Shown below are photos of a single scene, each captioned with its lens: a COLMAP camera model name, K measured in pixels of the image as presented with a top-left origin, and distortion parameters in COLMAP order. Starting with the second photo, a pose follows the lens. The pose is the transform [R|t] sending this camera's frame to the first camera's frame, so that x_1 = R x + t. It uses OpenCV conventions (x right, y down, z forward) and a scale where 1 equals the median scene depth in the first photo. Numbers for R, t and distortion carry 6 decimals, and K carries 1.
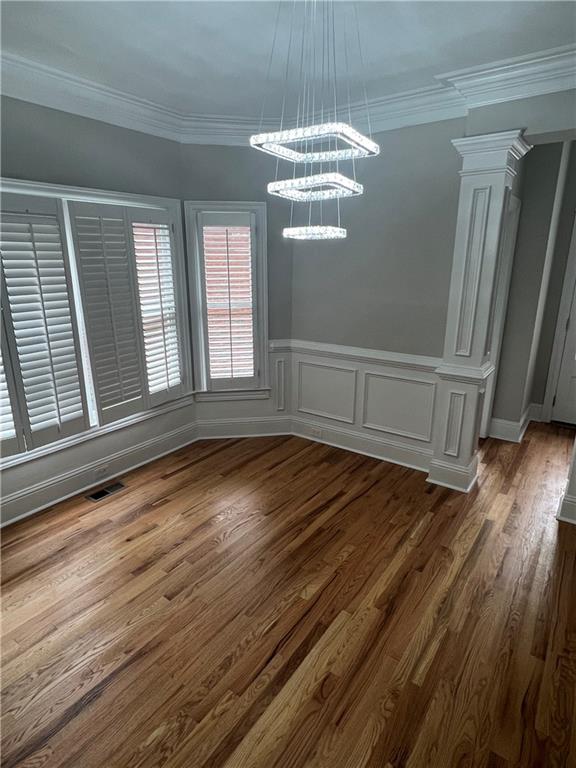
lens RADIAL K [[441.9, 0, 290.0], [0, 441.9, 385.9], [0, 0, 1]] dist [-0.002058, -0.000004]
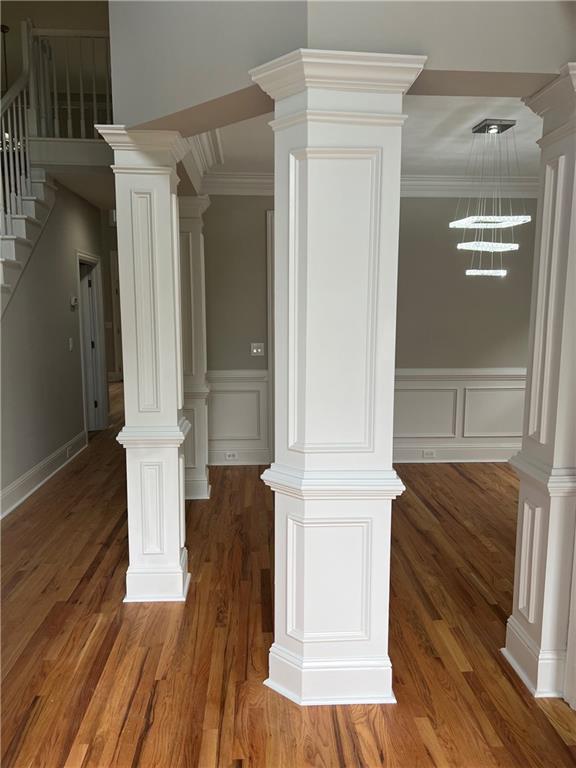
lens RADIAL K [[582.6, 0, 289.5], [0, 582.6, 384.7], [0, 0, 1]] dist [0.025864, -0.023207]
pose [[-0.779725, 0.084014, -0.620460, 1.689931], [-0.180993, 0.918407, 0.351809, -0.514248], [0.599391, 0.386614, -0.700899, 1.894153]]
